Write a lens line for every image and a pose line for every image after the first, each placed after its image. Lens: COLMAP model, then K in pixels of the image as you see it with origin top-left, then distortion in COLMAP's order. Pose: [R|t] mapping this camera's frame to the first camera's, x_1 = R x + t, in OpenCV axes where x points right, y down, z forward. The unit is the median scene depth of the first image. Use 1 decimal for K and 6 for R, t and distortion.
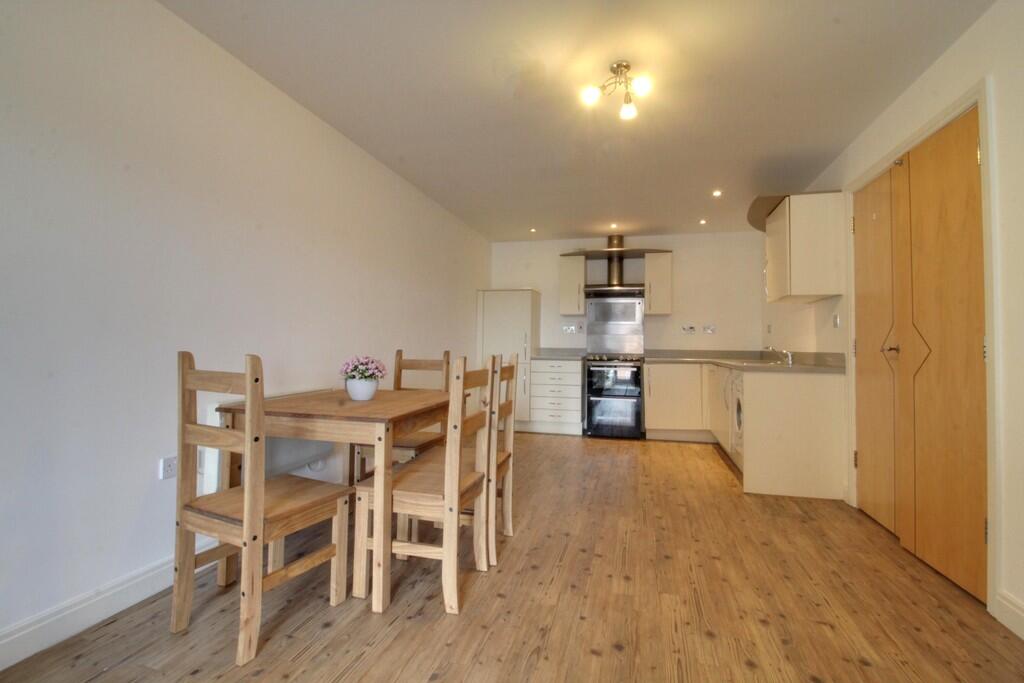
lens RADIAL K [[473.1, 0, 510.9], [0, 473.1, 328.7], [0, 0, 1]] dist [-0.007917, -0.009621]
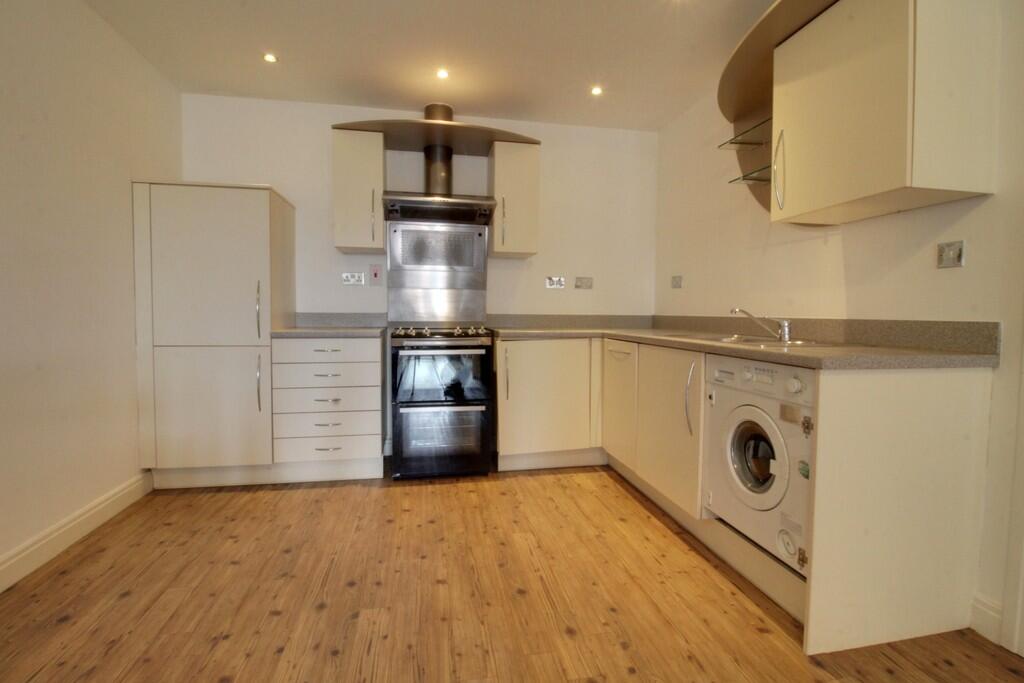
lens RADIAL K [[473.1, 0, 508.7], [0, 473.1, 335.9], [0, 0, 1]] dist [-0.007917, -0.009621]
pose [[0.898777, -0.027011, 0.437573, 0.091642], [-0.013347, 0.995952, 0.088894, 0.034305], [-0.438202, -0.085736, 0.894778, 0.880914]]
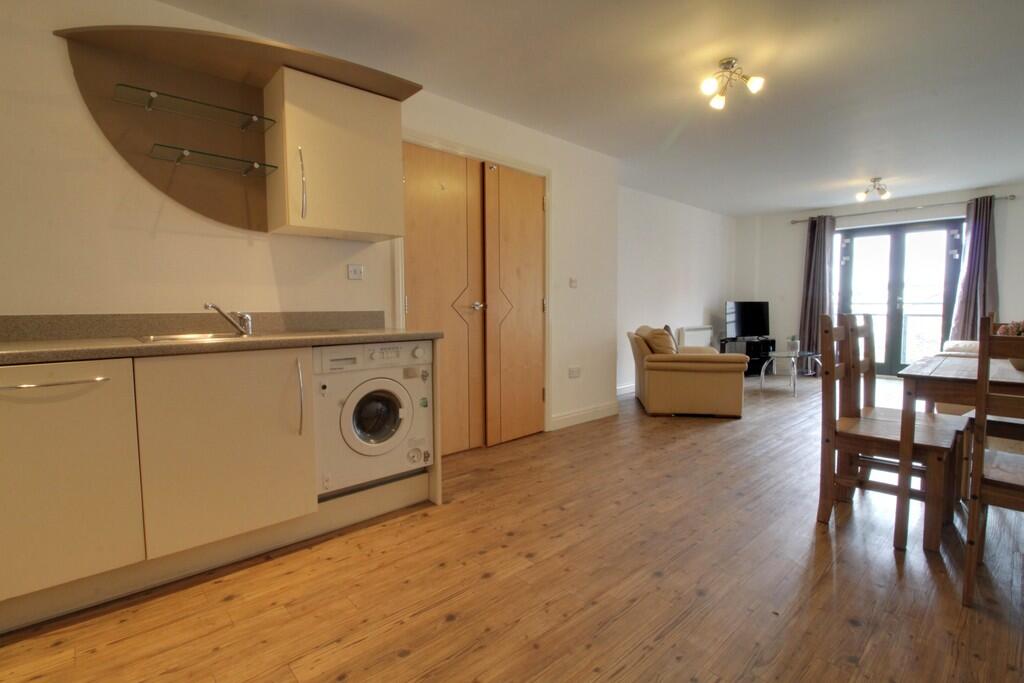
lens RADIAL K [[473.1, 0, 511.9], [0, 473.1, 339.1], [0, 0, 1]] dist [-0.007917, -0.009621]
pose [[-0.843462, -0.043802, 0.535399, 0.026368], [-0.023874, 0.998742, 0.044098, 0.064815], [-0.536657, 0.024413, -0.843447, 1.764985]]
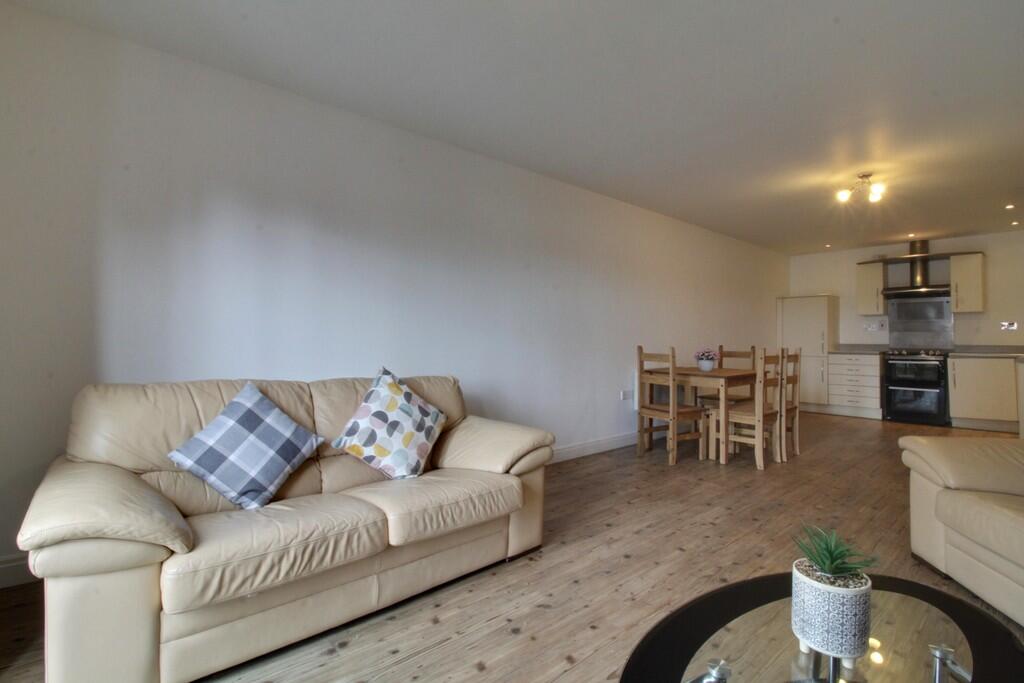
lens RADIAL K [[473.1, 0, 507.9], [0, 473.1, 328.8], [0, 0, 1]] dist [-0.007917, -0.009621]
pose [[0.824849, -0.018736, -0.565043, 0.088327], [0.023984, 0.999711, 0.001864, -0.036064], [0.564845, -0.015090, 0.825059, -0.832092]]
